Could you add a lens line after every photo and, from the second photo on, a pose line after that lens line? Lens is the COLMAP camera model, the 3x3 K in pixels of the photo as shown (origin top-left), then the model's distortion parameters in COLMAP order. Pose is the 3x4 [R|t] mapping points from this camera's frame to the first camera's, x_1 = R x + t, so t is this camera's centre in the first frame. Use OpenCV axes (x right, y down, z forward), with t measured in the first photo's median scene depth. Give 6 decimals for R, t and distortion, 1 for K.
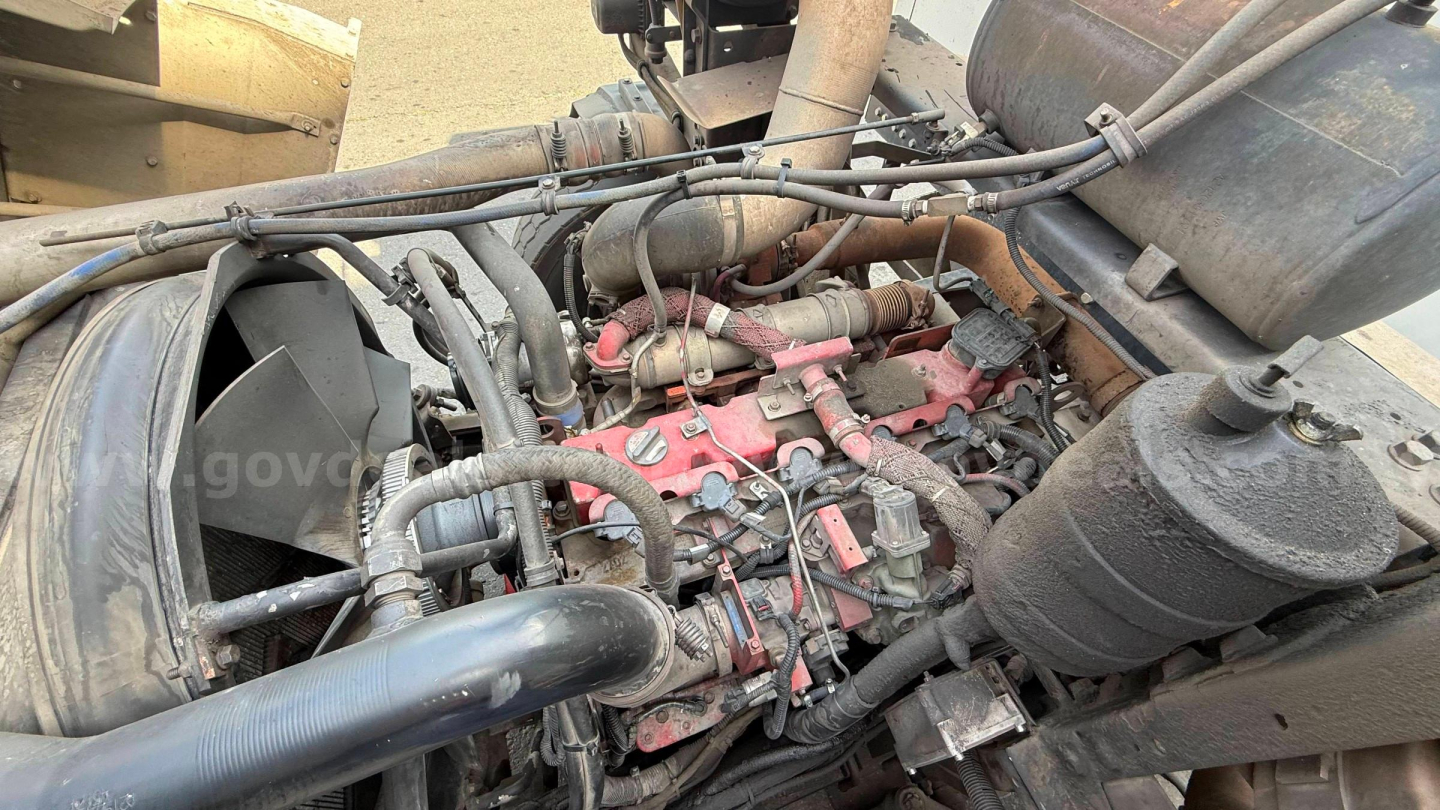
lens RADIAL K [[571.7, 0, 720.0], [0, 571.7, 405.0], [0, 0, 1]] dist [0.000200, 0.000280]
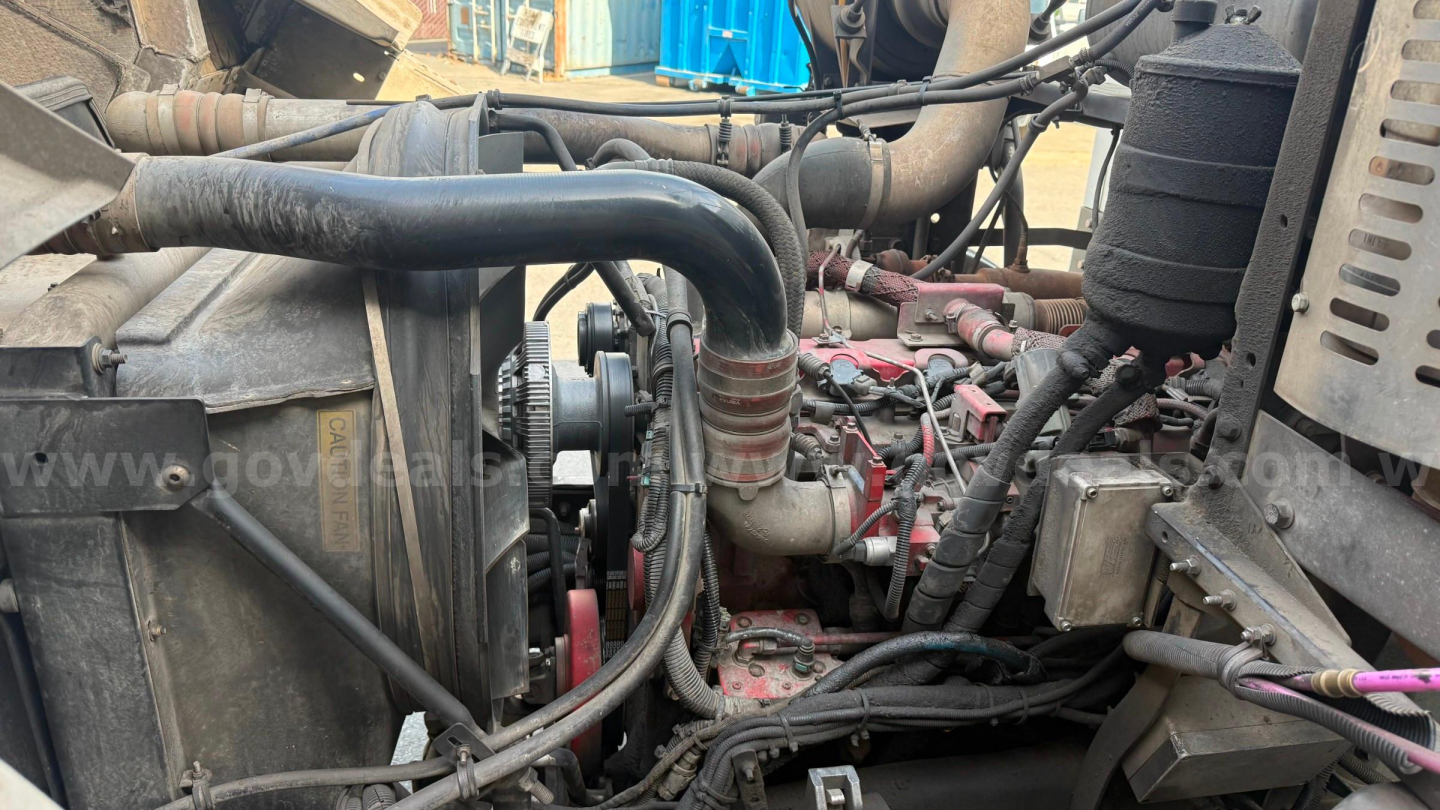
lens RADIAL K [[1012.0, 0, 720.0], [0, 1012.0, 405.0], [0, 0, 1]] dist [0.074491, -0.003142]
pose [[0.984822, 0.056017, -0.164280, 0.064586], [-0.132842, 0.852421, -0.505699, 1.068037], [0.111708, 0.519847, 0.846924, -0.416629]]
